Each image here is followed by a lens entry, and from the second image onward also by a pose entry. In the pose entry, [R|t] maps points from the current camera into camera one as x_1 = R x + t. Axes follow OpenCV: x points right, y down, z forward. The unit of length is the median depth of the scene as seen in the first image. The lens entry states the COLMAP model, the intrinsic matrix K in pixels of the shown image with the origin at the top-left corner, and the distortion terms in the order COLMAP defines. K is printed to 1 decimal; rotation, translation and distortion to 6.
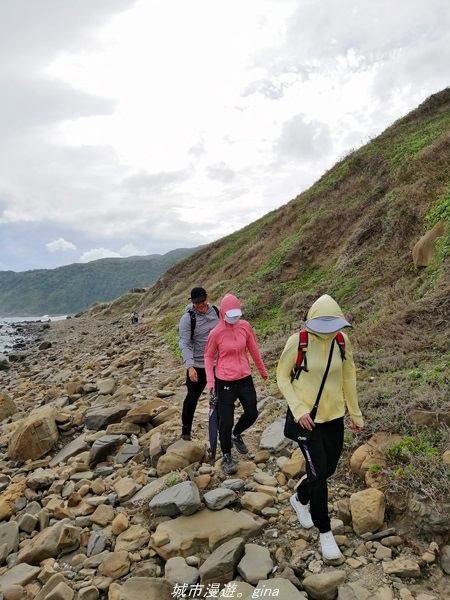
lens RADIAL K [[441.6, 0, 225.0], [0, 441.6, 300.0], [0, 0, 1]] dist [0.046432, -0.066656]
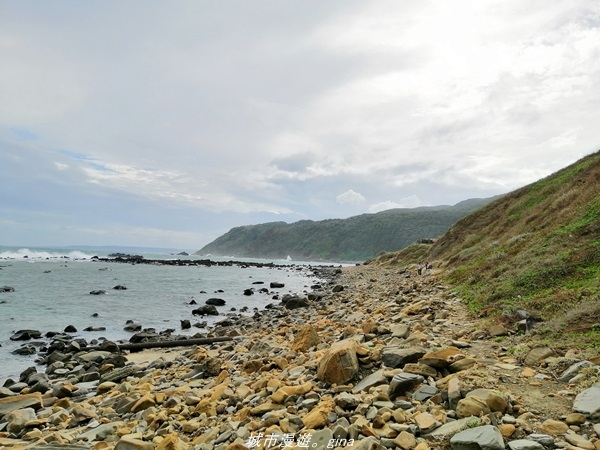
lens RADIAL K [[441.6, 0, 300.3], [0, 441.6, 221.5], [0, 0, 1]] dist [0.046432, -0.066656]
pose [[0.892034, 0.017770, -0.451619, -0.009946], [-0.047308, 0.997409, -0.054195, 0.008165], [0.449486, 0.069709, 0.890563, -0.063474]]
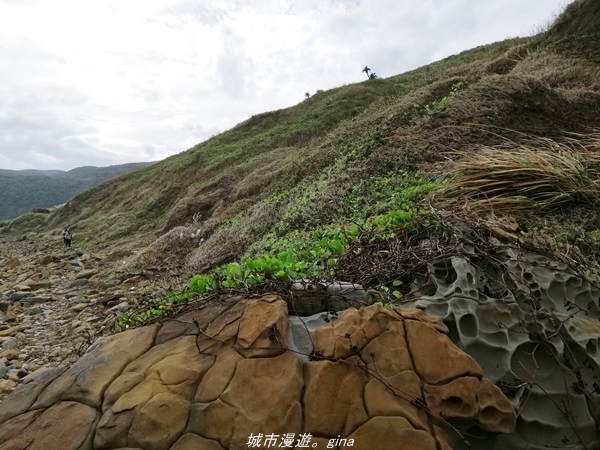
lens RADIAL K [[441.6, 0, 300.3], [0, 441.6, 221.5], [0, 0, 1]] dist [0.046432, -0.066656]
pose [[0.937214, 0.064059, 0.342821, 0.175151], [-0.057605, 0.997919, -0.028988, -0.016546], [-0.343964, 0.007420, 0.938954, -2.115894]]
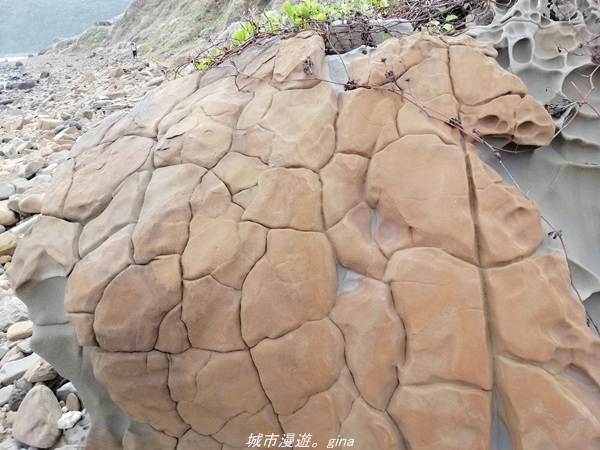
lens RADIAL K [[444.7, 0, 300.0], [0, 444.7, 225.0], [0, 0, 1]] dist [0.063112, -0.109536]
pose [[0.979218, -0.095381, 0.178984, 0.184068], [0.016595, 0.917233, 0.398006, 0.002412], [-0.202132, -0.386764, 0.899753, -2.124825]]
